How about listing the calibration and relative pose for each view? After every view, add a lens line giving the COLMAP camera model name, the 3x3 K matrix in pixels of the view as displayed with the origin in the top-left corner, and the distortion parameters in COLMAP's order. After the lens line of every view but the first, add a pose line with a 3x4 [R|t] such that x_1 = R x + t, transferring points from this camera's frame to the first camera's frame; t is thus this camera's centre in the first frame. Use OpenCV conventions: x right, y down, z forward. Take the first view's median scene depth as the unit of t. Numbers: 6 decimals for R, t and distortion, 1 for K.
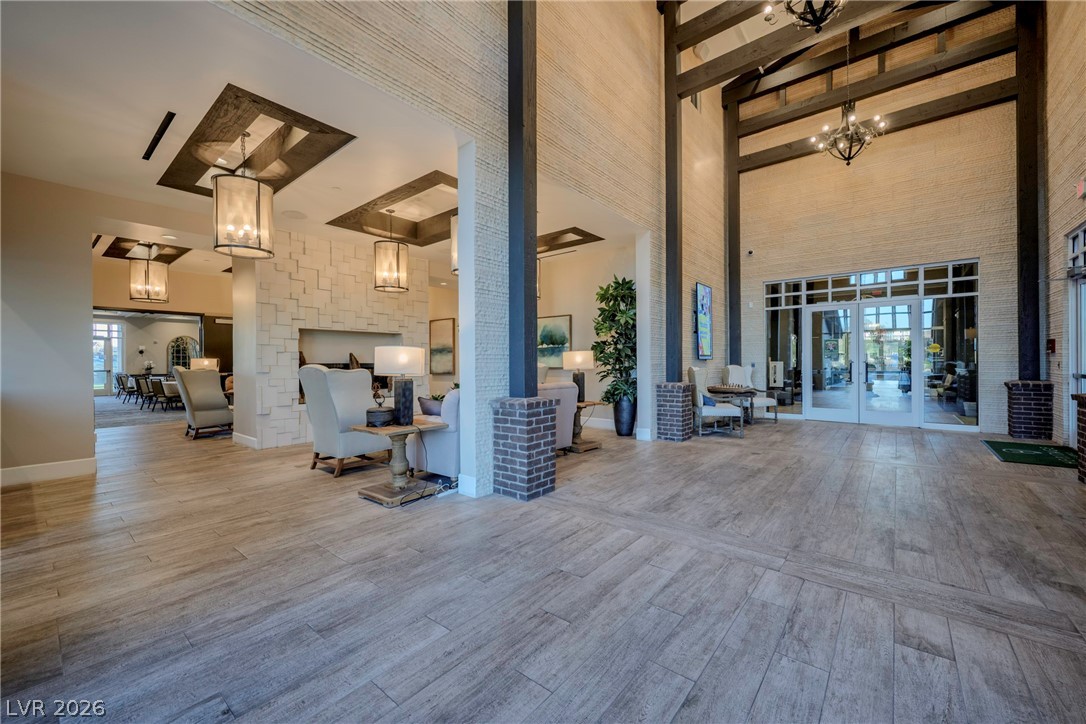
lens RADIAL K [[428.3, 0, 541.0], [0, 428.3, 360.2], [0, 0, 1]] dist [0.000360, 0.000009]
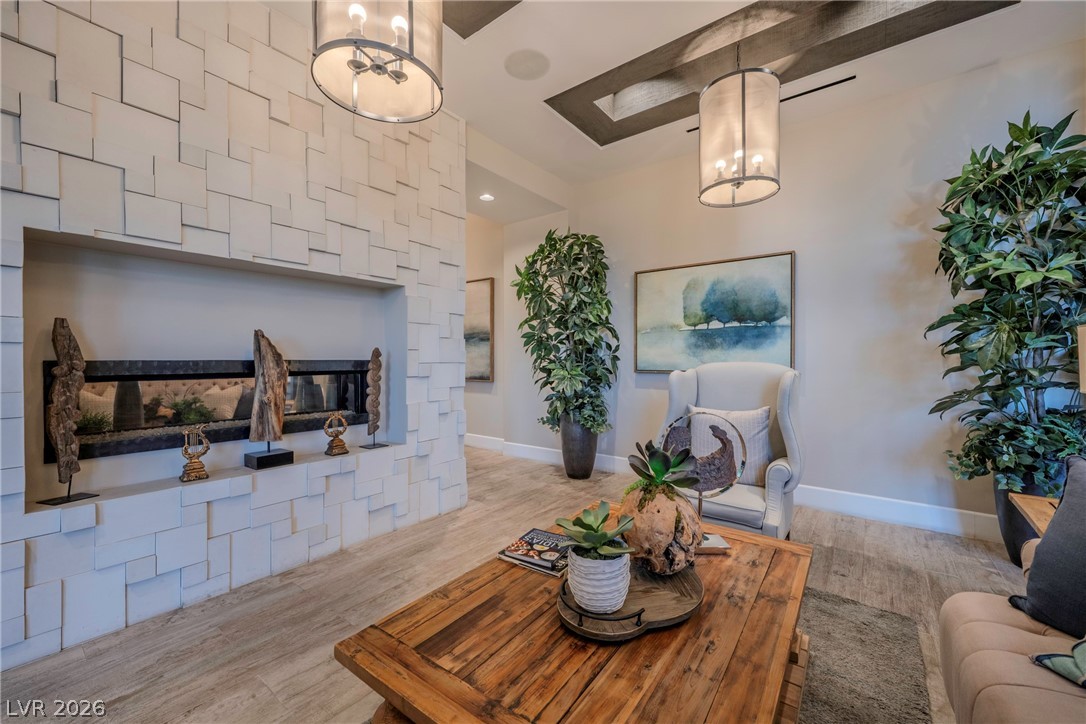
lens RADIAL K [[428.3, 0, 544.1], [0, 428.3, 361.5], [0, 0, 1]] dist [0.000360, 0.000009]
pose [[0.999225, 0.006260, 0.038866, -0.216636], [-0.006586, 0.999944, 0.008256, 0.003926], [-0.038812, -0.008506, 0.999210, 0.615725]]
